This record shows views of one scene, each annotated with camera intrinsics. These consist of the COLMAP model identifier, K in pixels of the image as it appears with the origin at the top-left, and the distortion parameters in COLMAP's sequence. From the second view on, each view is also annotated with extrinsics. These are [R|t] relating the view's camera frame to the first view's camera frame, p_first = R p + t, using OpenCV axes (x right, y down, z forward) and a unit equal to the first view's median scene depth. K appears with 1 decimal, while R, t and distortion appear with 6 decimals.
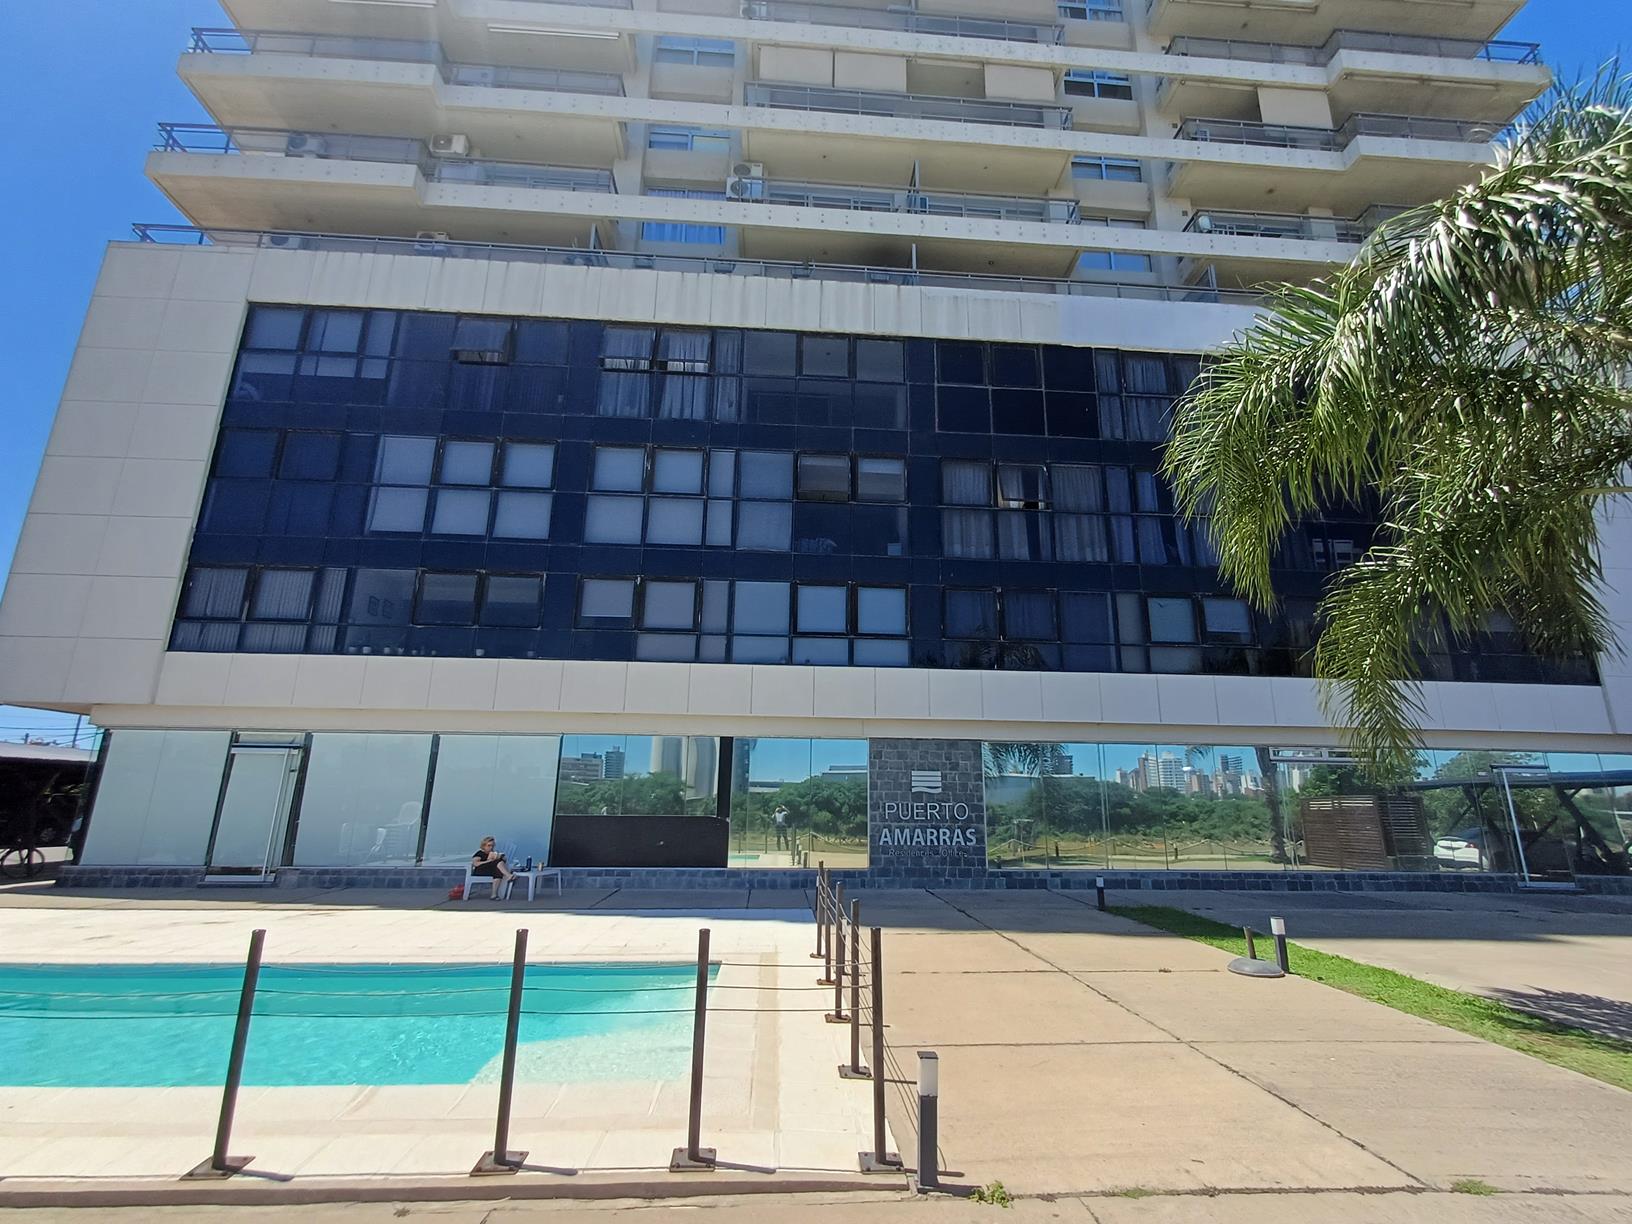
lens RADIAL K [[736.7, 0, 802.2], [0, 736.7, 619.6], [0, 0, 1]] dist [-0.002818, 0.003012]
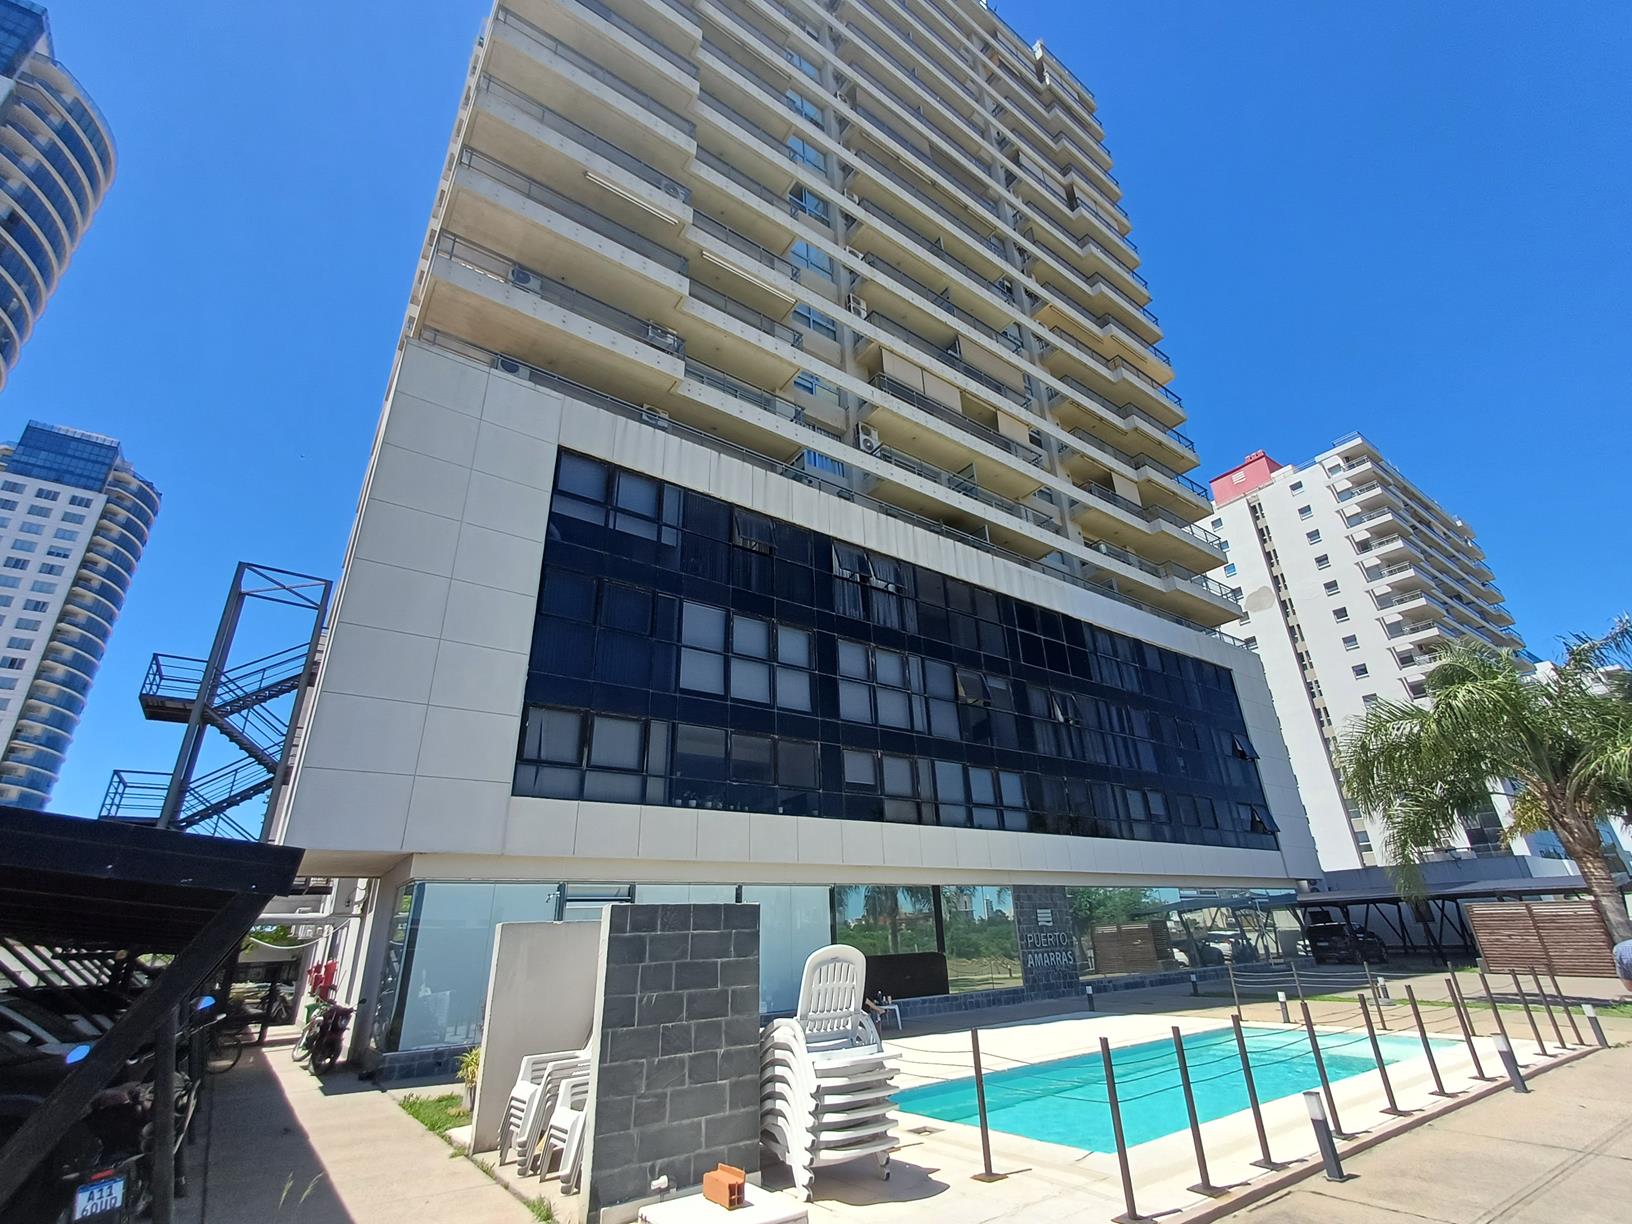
lens RADIAL K [[736.7, 0, 839.4], [0, 736.7, 622.1], [0, 0, 1]] dist [-0.002818, 0.003012]
pose [[0.846196, 0.171794, 0.504419, -0.962242], [-0.082763, 0.977490, -0.194071, -0.025705], [-0.526405, 0.122475, 0.841366, -0.044571]]
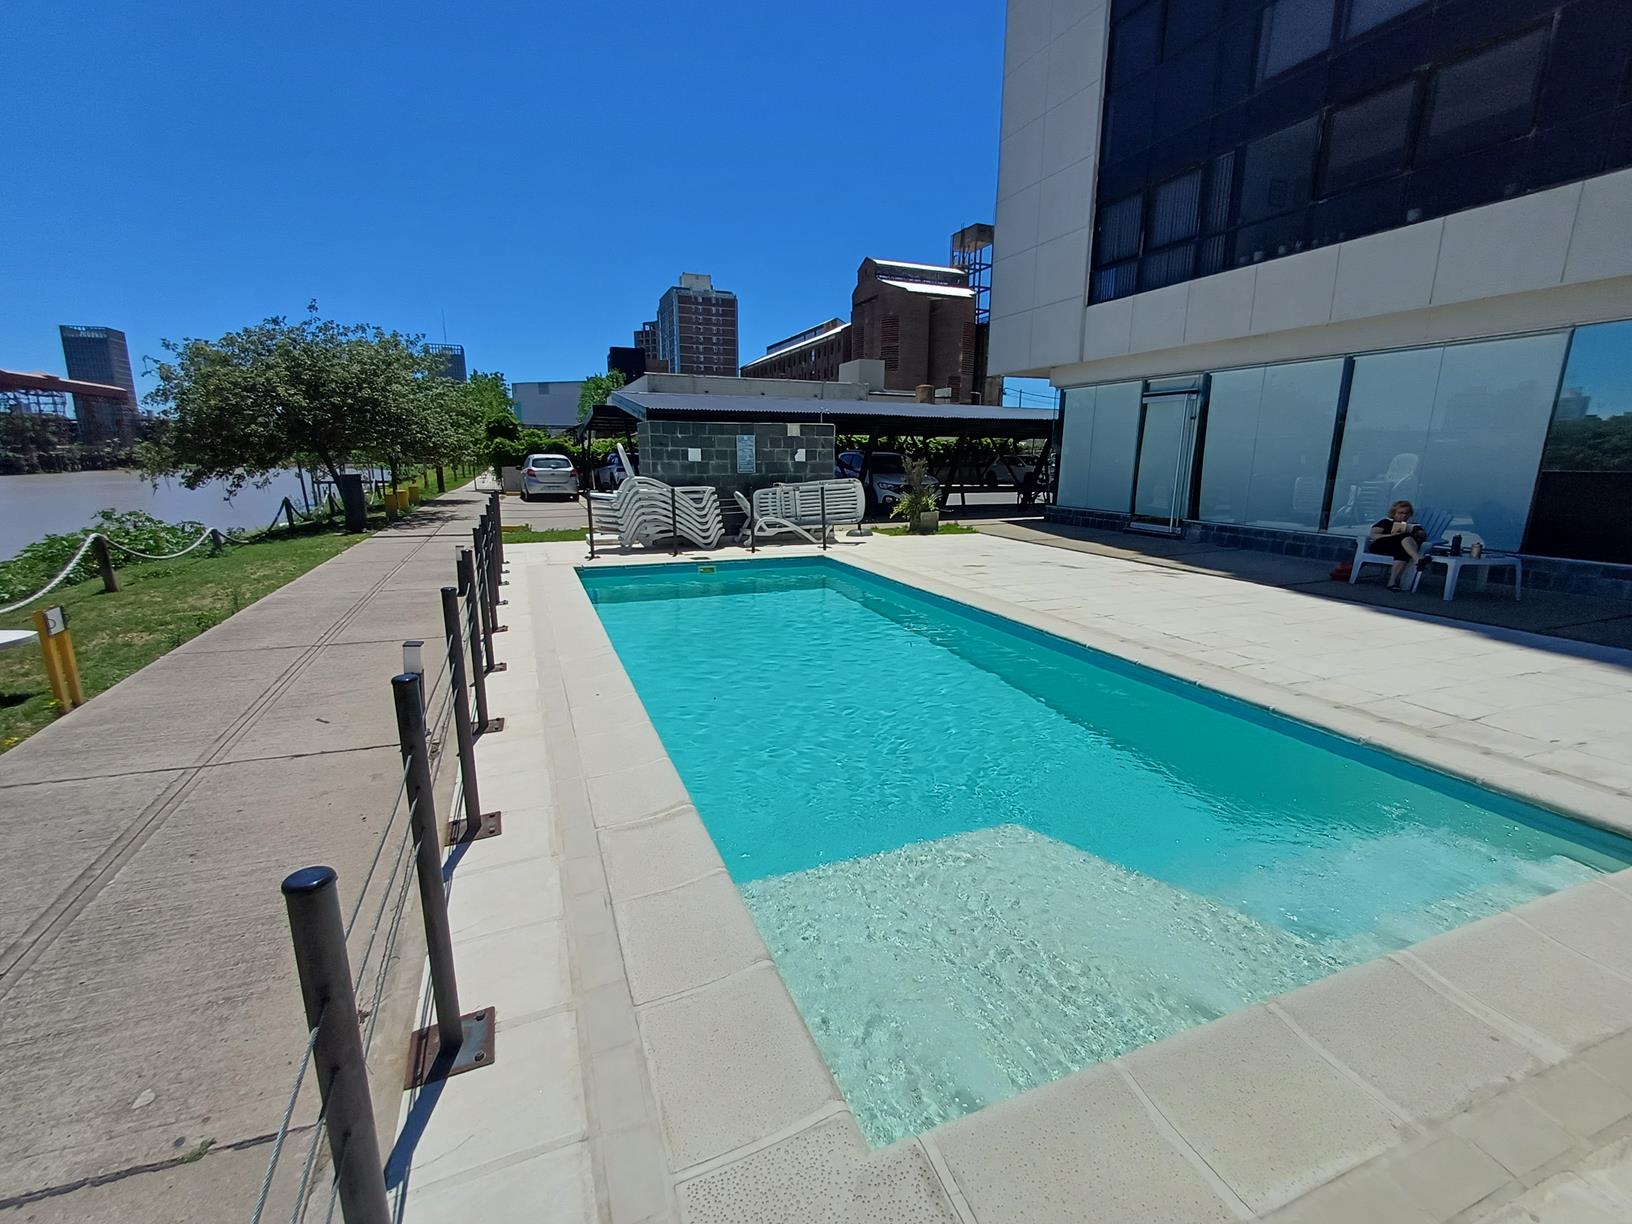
lens RADIAL K [[736.7, 0, 864.2], [0, 736.7, 607.5], [0, 0, 1]] dist [-0.002818, 0.003012]
pose [[0.351900, 0.185673, -0.917438, 0.036037], [0.224326, 0.934838, 0.275239, 0.078111], [0.908760, -0.302662, 0.287318, 0.283177]]
